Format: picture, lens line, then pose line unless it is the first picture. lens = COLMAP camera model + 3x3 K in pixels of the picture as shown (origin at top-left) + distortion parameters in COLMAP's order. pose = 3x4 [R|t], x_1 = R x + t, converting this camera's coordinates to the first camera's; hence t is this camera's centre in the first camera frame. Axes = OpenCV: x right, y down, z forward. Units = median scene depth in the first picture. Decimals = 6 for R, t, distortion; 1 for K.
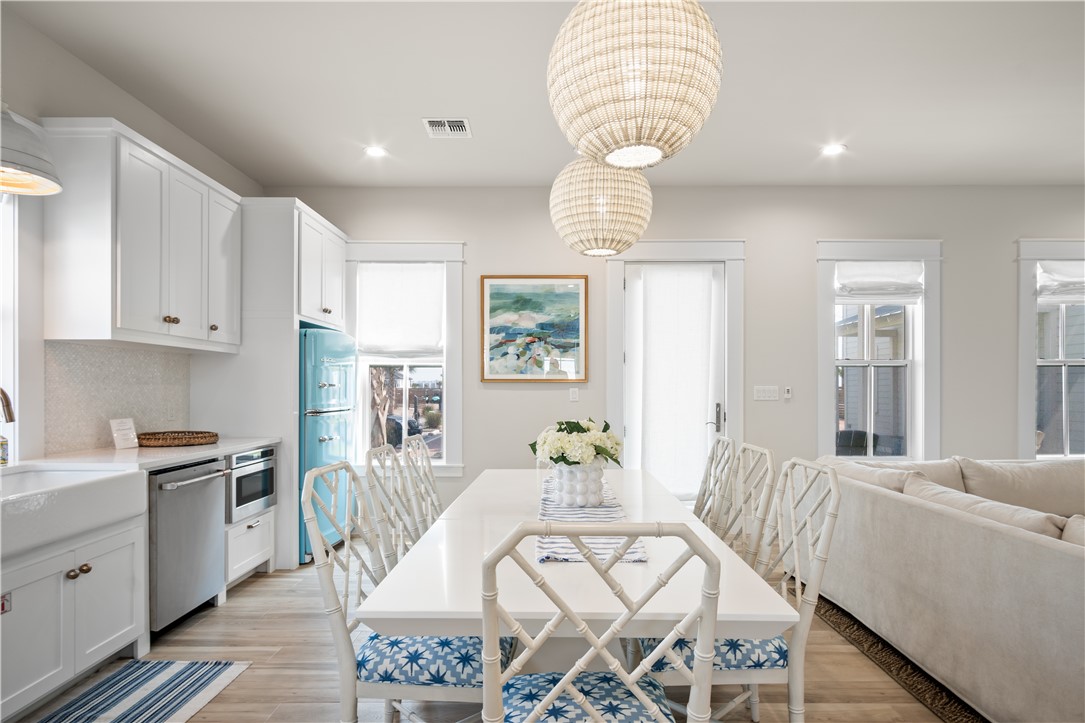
lens RADIAL K [[601.6, 0, 549.7], [0, 601.6, 387.6], [0, 0, 1]] dist [-0.016047, -0.000957]
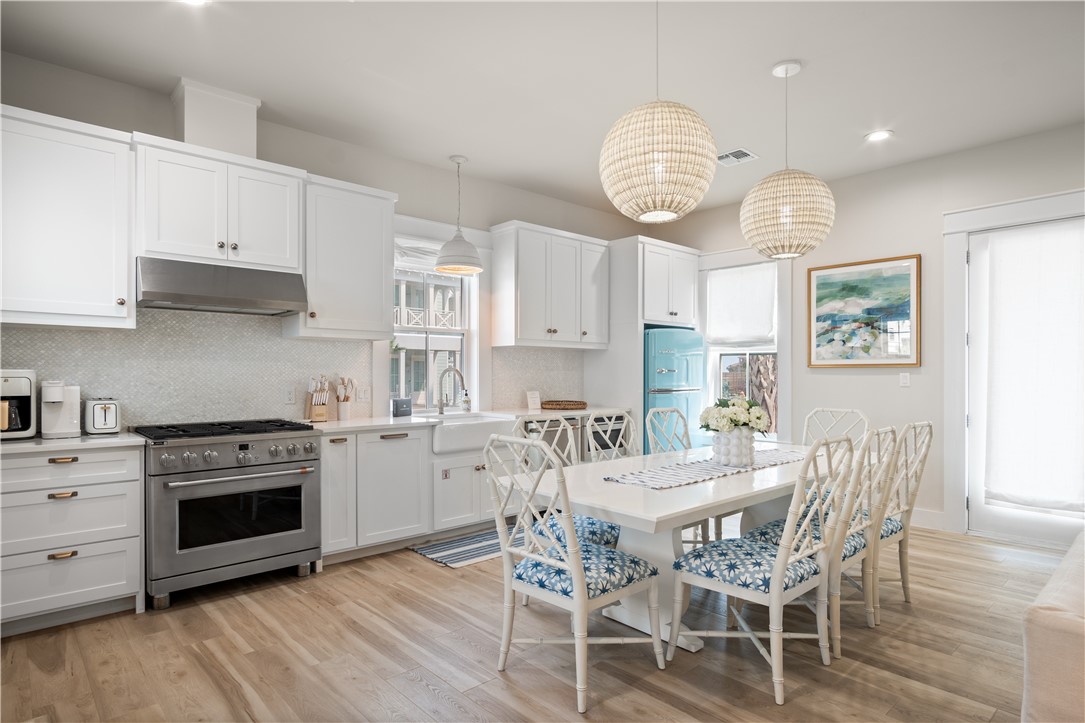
lens RADIAL K [[590.0, 0, 547.4], [0, 590.0, 370.4], [0, 0, 1]] dist [0.007198, 0.000362]
pose [[0.681248, -0.003286, -0.732045, 0.345261], [0.000684, 0.999992, -0.003852, 0.000048], [0.732052, 0.002123, 0.681246, -0.067353]]
